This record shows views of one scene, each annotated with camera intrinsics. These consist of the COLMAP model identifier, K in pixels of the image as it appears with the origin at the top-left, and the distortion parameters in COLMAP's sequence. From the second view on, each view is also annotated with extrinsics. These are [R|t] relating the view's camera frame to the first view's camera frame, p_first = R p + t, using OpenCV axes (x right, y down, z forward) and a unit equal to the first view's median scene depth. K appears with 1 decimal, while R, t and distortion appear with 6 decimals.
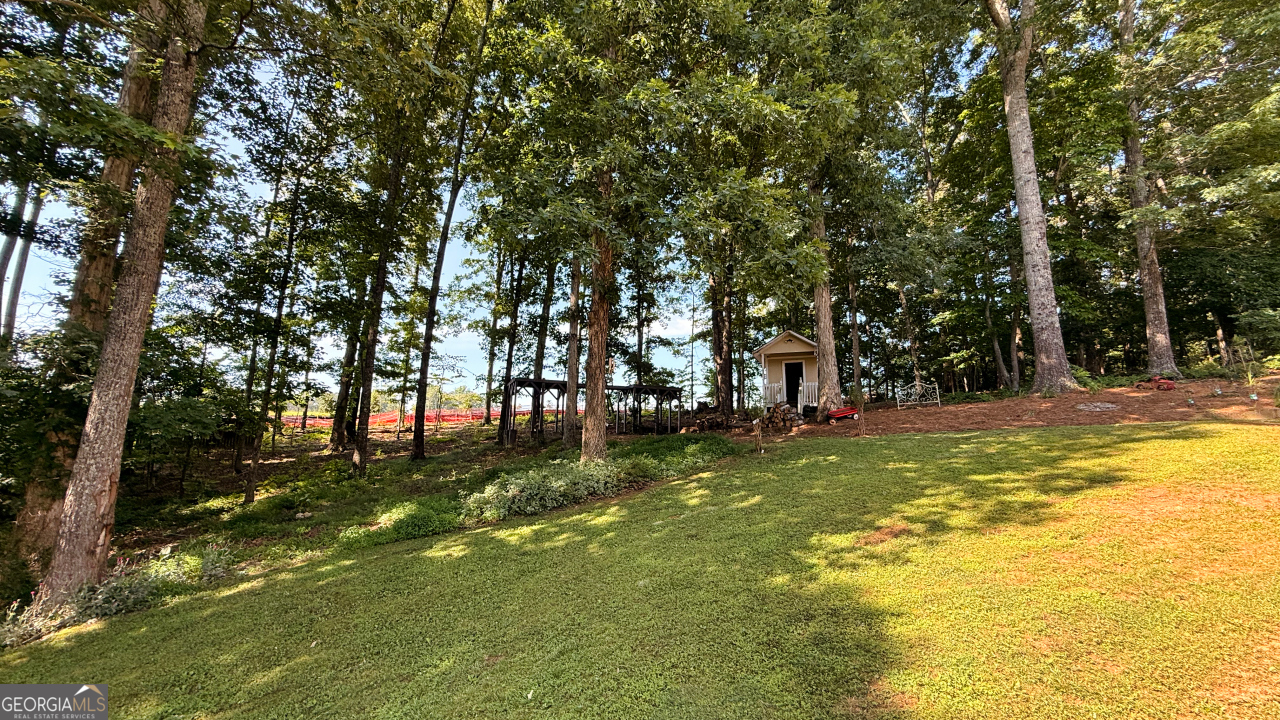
lens RADIAL K [[511.7, 0, 636.0], [0, 511.7, 361.0], [0, 0, 1]] dist [-0.001261, 0.000430]
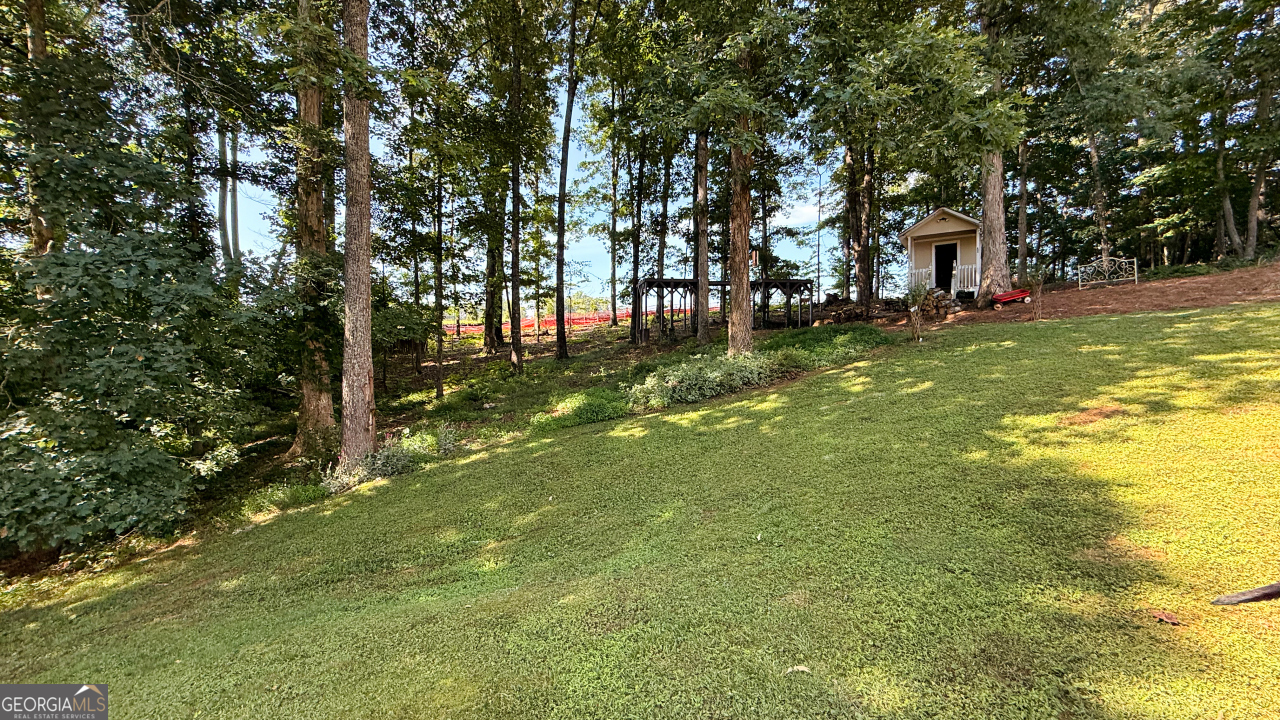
lens RADIAL K [[511.7, 0, 635.4], [0, 511.7, 361.2], [0, 0, 1]] dist [-0.001261, 0.000430]
pose [[0.975798, -0.021537, -0.217610, -0.066820], [0.063575, 0.980094, 0.188080, 0.002047], [0.209228, -0.197363, 0.957743, -0.037843]]
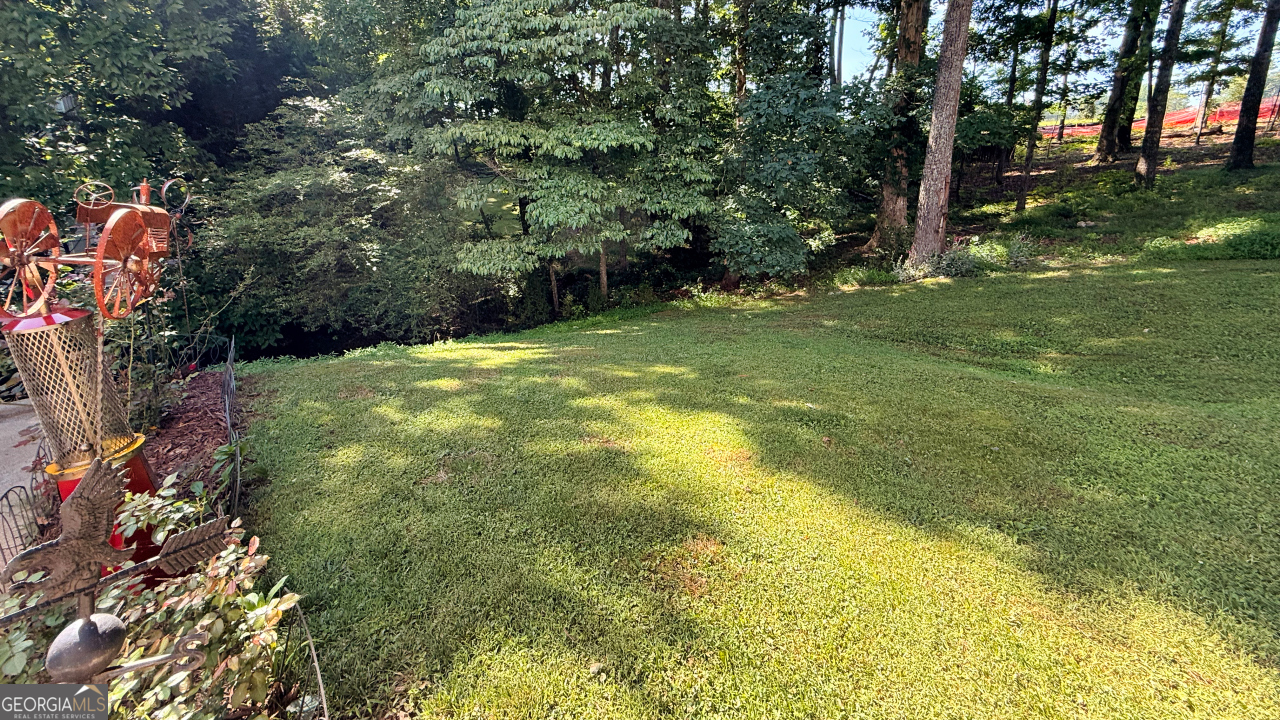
lens RADIAL K [[512.8, 0, 637.0], [0, 512.8, 278.9], [0, 0, 1]] dist [0.000789, -0.000013]
pose [[0.337664, 0.184204, -0.923067, -0.007891], [0.179666, 0.950021, 0.255305, -0.006689], [0.923961, -0.252051, 0.287692, -0.119400]]
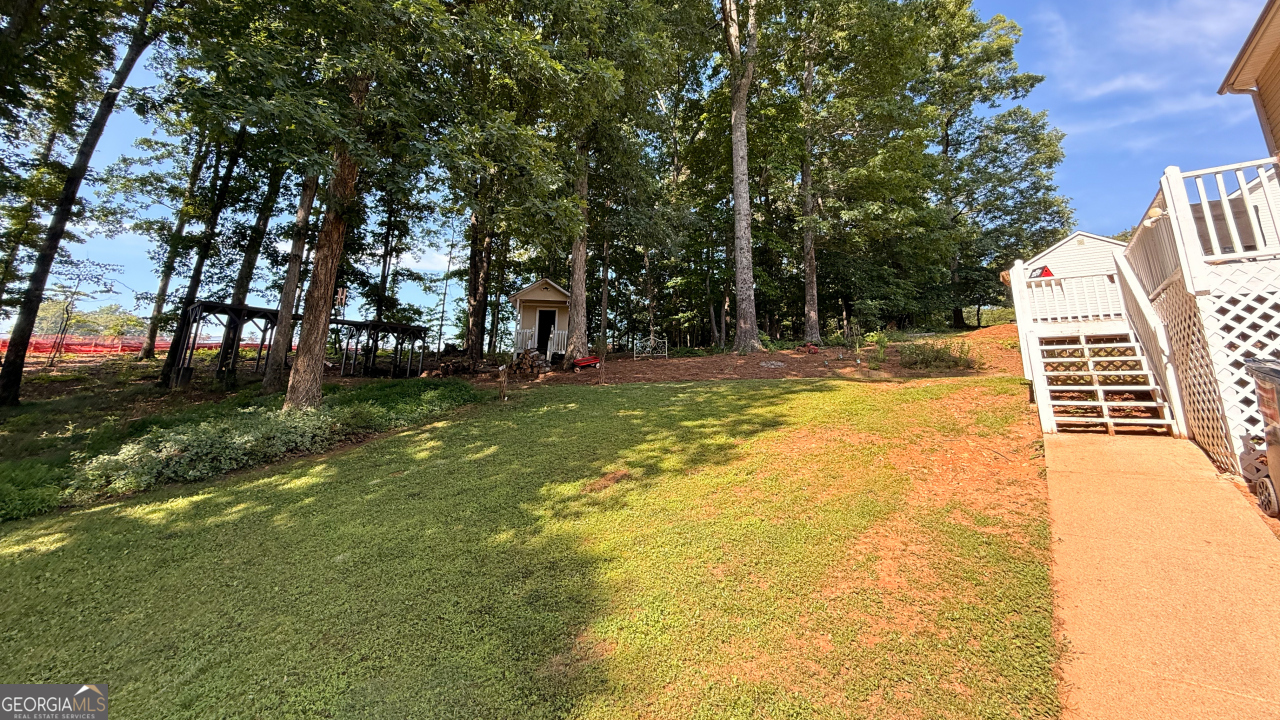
lens RADIAL K [[511.7, 0, 636.5], [0, 511.7, 278.2], [0, 0, 1]] dist [-0.001261, 0.000430]
pose [[0.889454, 0.109098, 0.443812, 0.009744], [-0.085635, 0.993675, -0.072642, -0.002841], [-0.448930, 0.026606, 0.893171, 0.006031]]
